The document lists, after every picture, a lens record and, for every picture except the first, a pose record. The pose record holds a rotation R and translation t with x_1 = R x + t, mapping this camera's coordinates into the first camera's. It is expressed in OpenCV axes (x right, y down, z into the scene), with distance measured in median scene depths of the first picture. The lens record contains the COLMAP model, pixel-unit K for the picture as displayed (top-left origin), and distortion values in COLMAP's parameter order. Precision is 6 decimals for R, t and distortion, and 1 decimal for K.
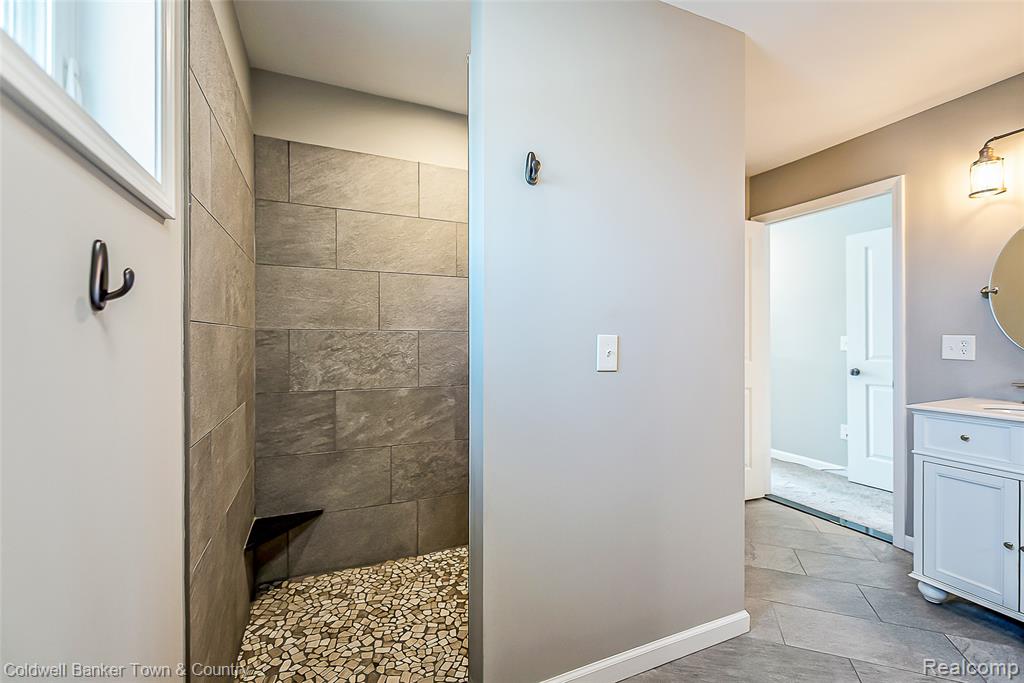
lens RADIAL K [[422.5, 0, 515.4], [0, 422.5, 339.2], [0, 0, 1]] dist [0.000755, -0.002785]
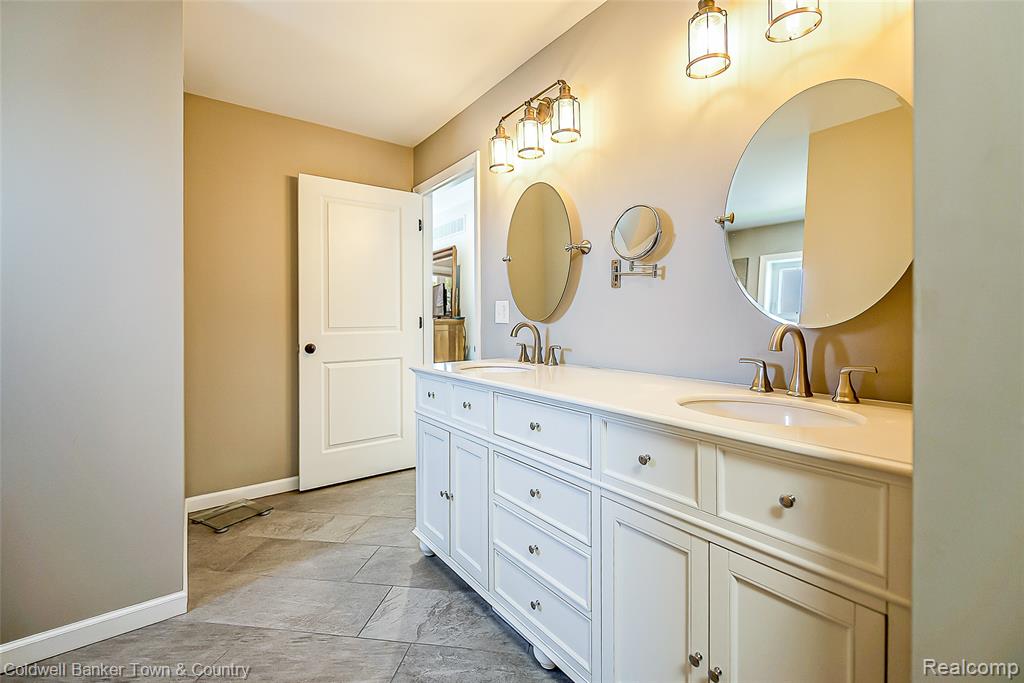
lens RADIAL K [[422.5, 0, 531.5], [0, 422.5, 322.9], [0, 0, 1]] dist [0.000755, -0.002785]
pose [[0.971499, -0.002648, 0.237029, 0.941289], [0.004091, 0.999976, -0.005599, 0.056324], [-0.237009, 0.006409, 0.971486, -0.072203]]
